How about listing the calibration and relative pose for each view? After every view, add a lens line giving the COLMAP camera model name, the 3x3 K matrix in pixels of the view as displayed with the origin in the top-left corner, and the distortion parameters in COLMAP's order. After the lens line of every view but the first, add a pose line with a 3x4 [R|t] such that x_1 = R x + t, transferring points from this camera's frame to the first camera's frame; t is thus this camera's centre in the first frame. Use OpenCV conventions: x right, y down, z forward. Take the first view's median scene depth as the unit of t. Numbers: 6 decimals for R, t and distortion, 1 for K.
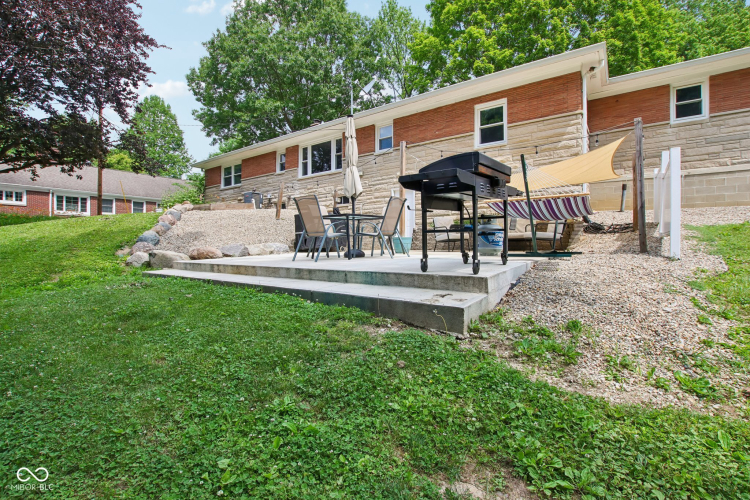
lens RADIAL K [[355.8, 0, 375.0], [0, 355.8, 252.2], [0, 0, 1]] dist [-0.022978, -0.000209]
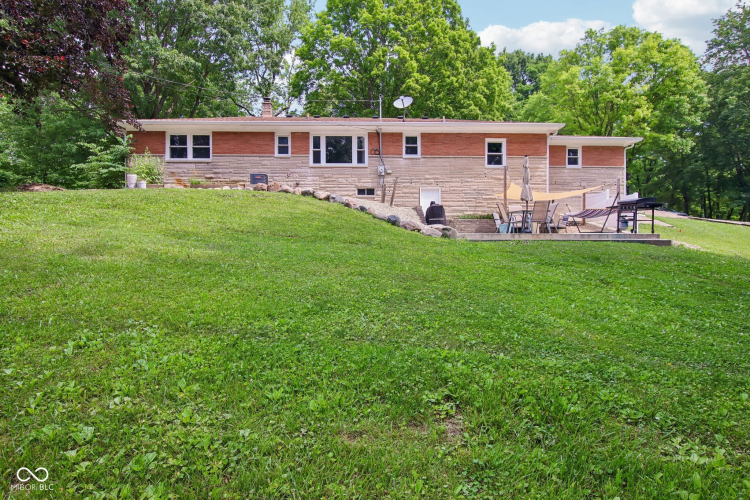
lens RADIAL K [[446.9, 0, 375.6], [0, 446.9, 251.5], [0, 0, 1]] dist [-0.016818, 0.003079]
pose [[0.778715, -0.002495, 0.627372, -0.885476], [0.007899, 0.999952, -0.005827, 0.048722], [-0.627328, 0.009493, 0.778698, -0.117389]]
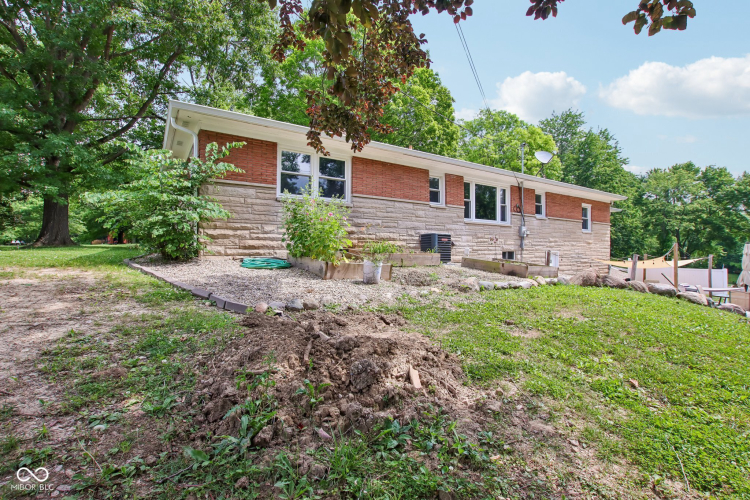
lens RADIAL K [[355.8, 0, 374.5], [0, 355.8, 253.0], [0, 0, 1]] dist [-0.022978, -0.000209]
pose [[0.339627, 0.006746, 0.940536, -1.014158], [0.003050, 0.999961, -0.008274, -0.134393], [-0.940555, 0.005679, 0.339594, 0.931798]]
